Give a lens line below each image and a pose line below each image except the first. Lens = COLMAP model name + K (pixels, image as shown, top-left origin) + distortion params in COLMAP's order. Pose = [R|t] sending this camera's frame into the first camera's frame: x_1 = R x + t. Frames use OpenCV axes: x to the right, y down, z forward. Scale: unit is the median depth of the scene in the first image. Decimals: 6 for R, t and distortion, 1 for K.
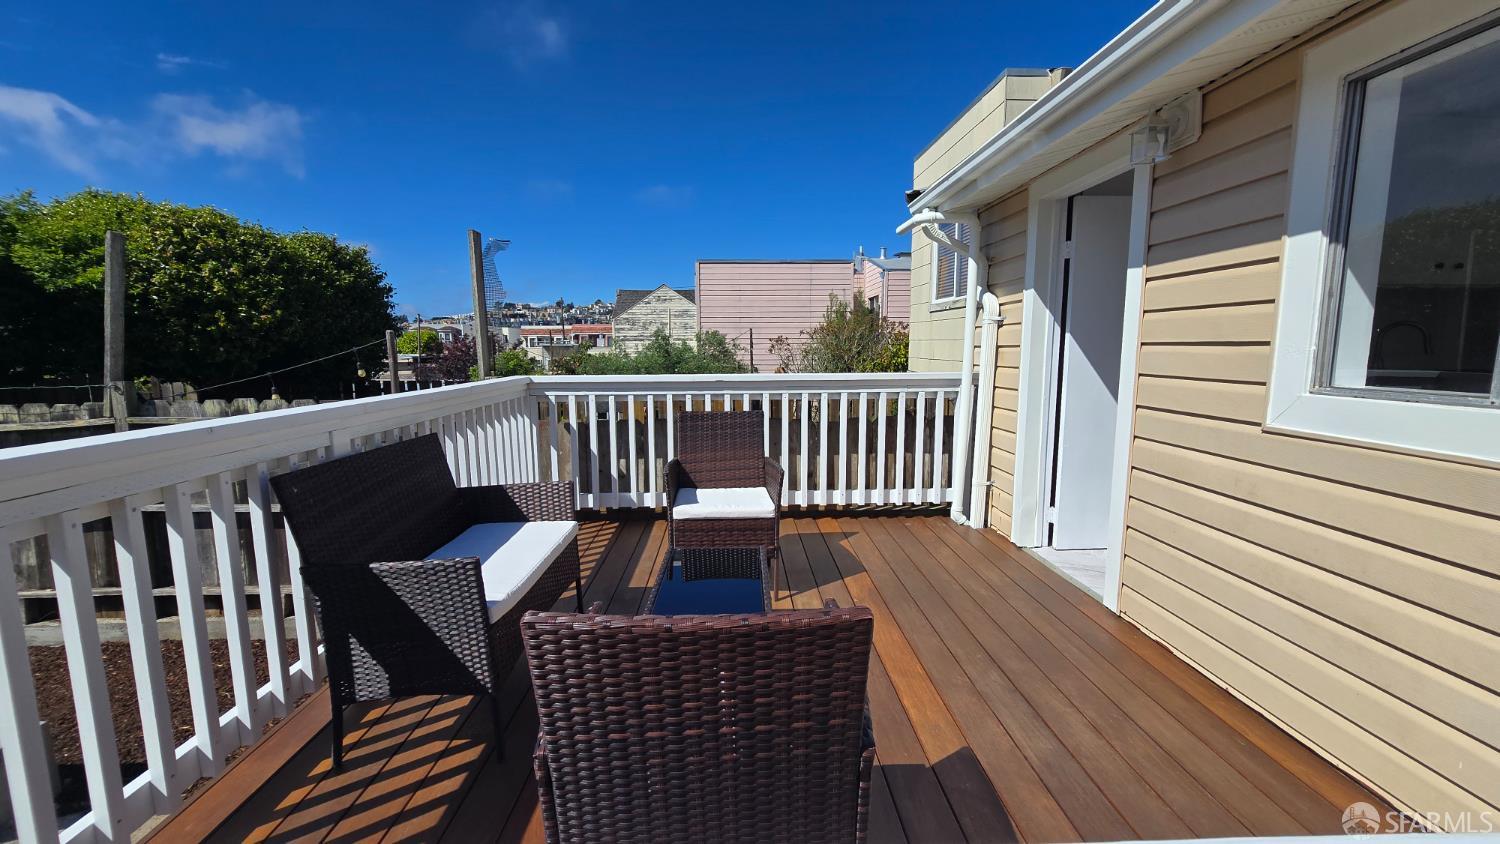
lens RADIAL K [[613.3, 0, 743.2], [0, 613.3, 429.5], [0, 0, 1]] dist [-0.006116, 0.001145]
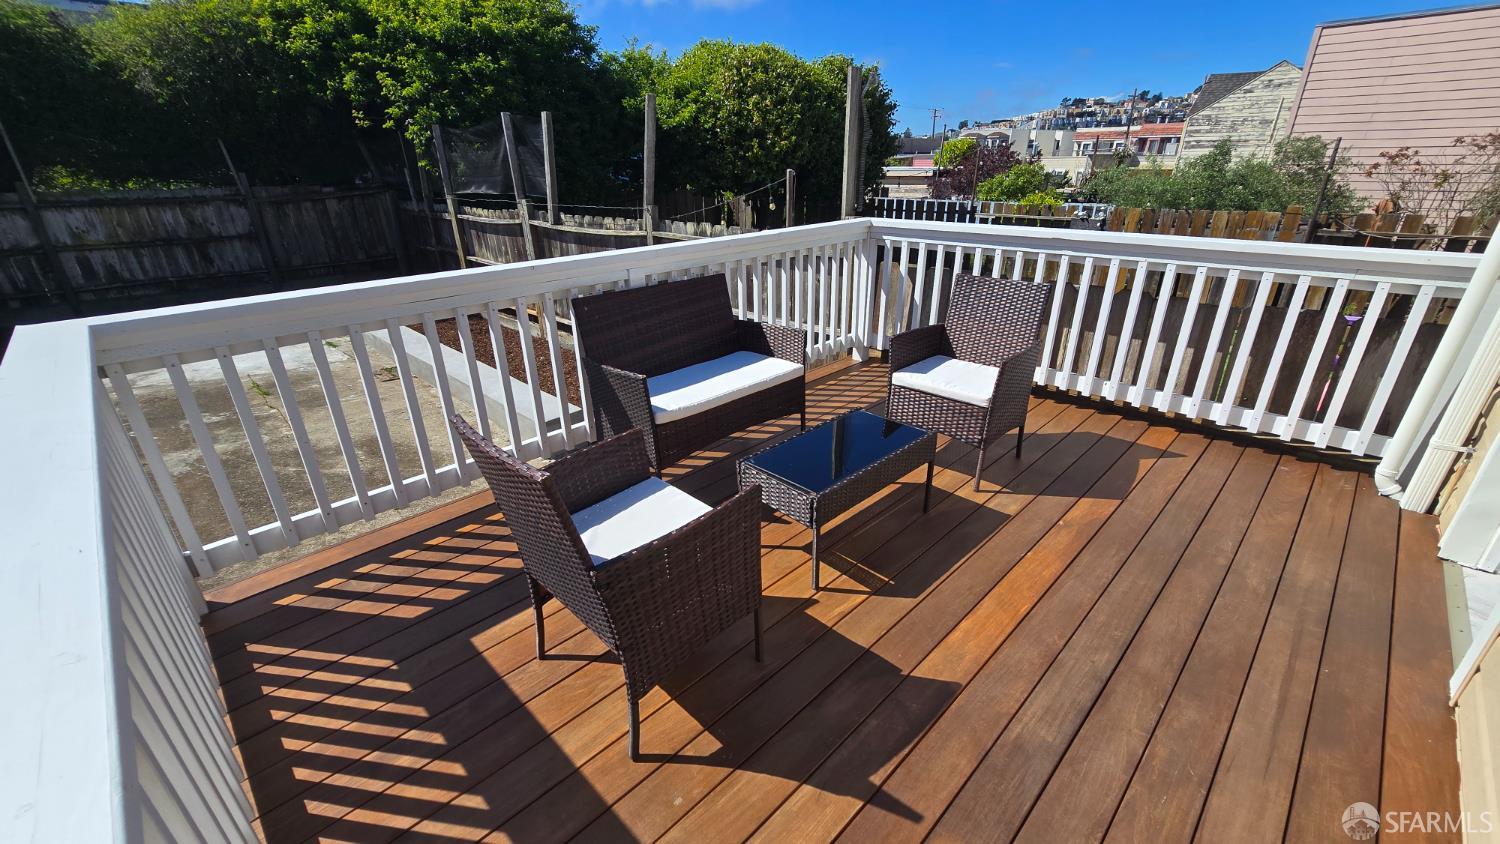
lens RADIAL K [[613.3, 0, 749.7], [0, 613.3, 425.5], [0, 0, 1]] dist [-0.006116, 0.001145]
pose [[0.690202, 0.283236, -0.665882, 0.145207], [-0.084526, 0.945471, 0.314547, -0.031048], [0.718663, -0.160817, 0.676507, 0.038368]]
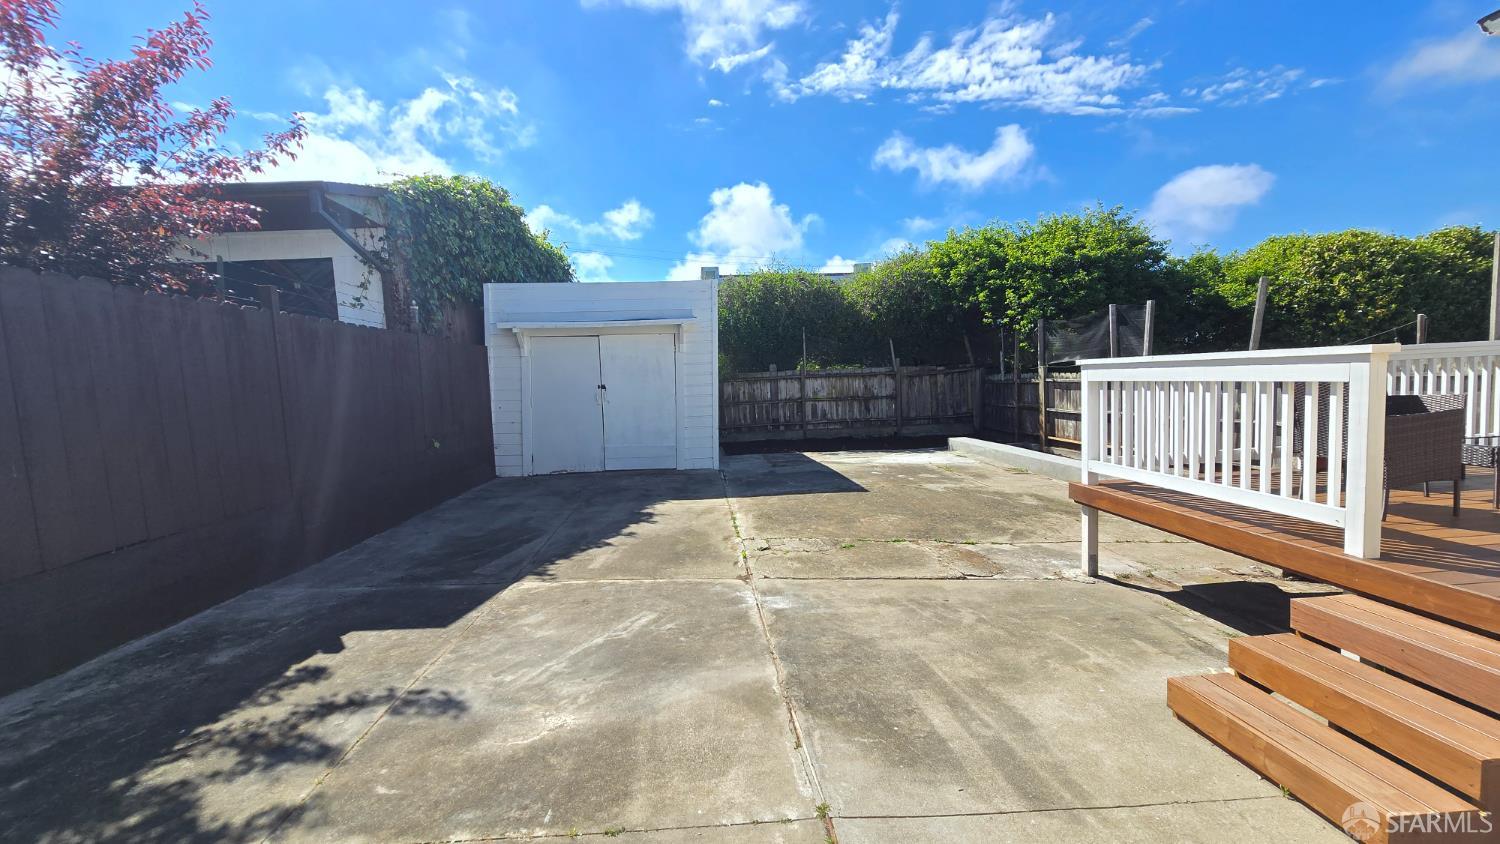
lens RADIAL K [[613.3, 0, 751.9], [0, 613.3, 430.8], [0, 0, 1]] dist [-0.006116, 0.001145]
pose [[0.062142, 0.084552, -0.994479, 0.406630], [-0.087567, 0.993025, 0.078957, 0.073663], [0.994218, 0.082177, 0.069112, -0.348171]]
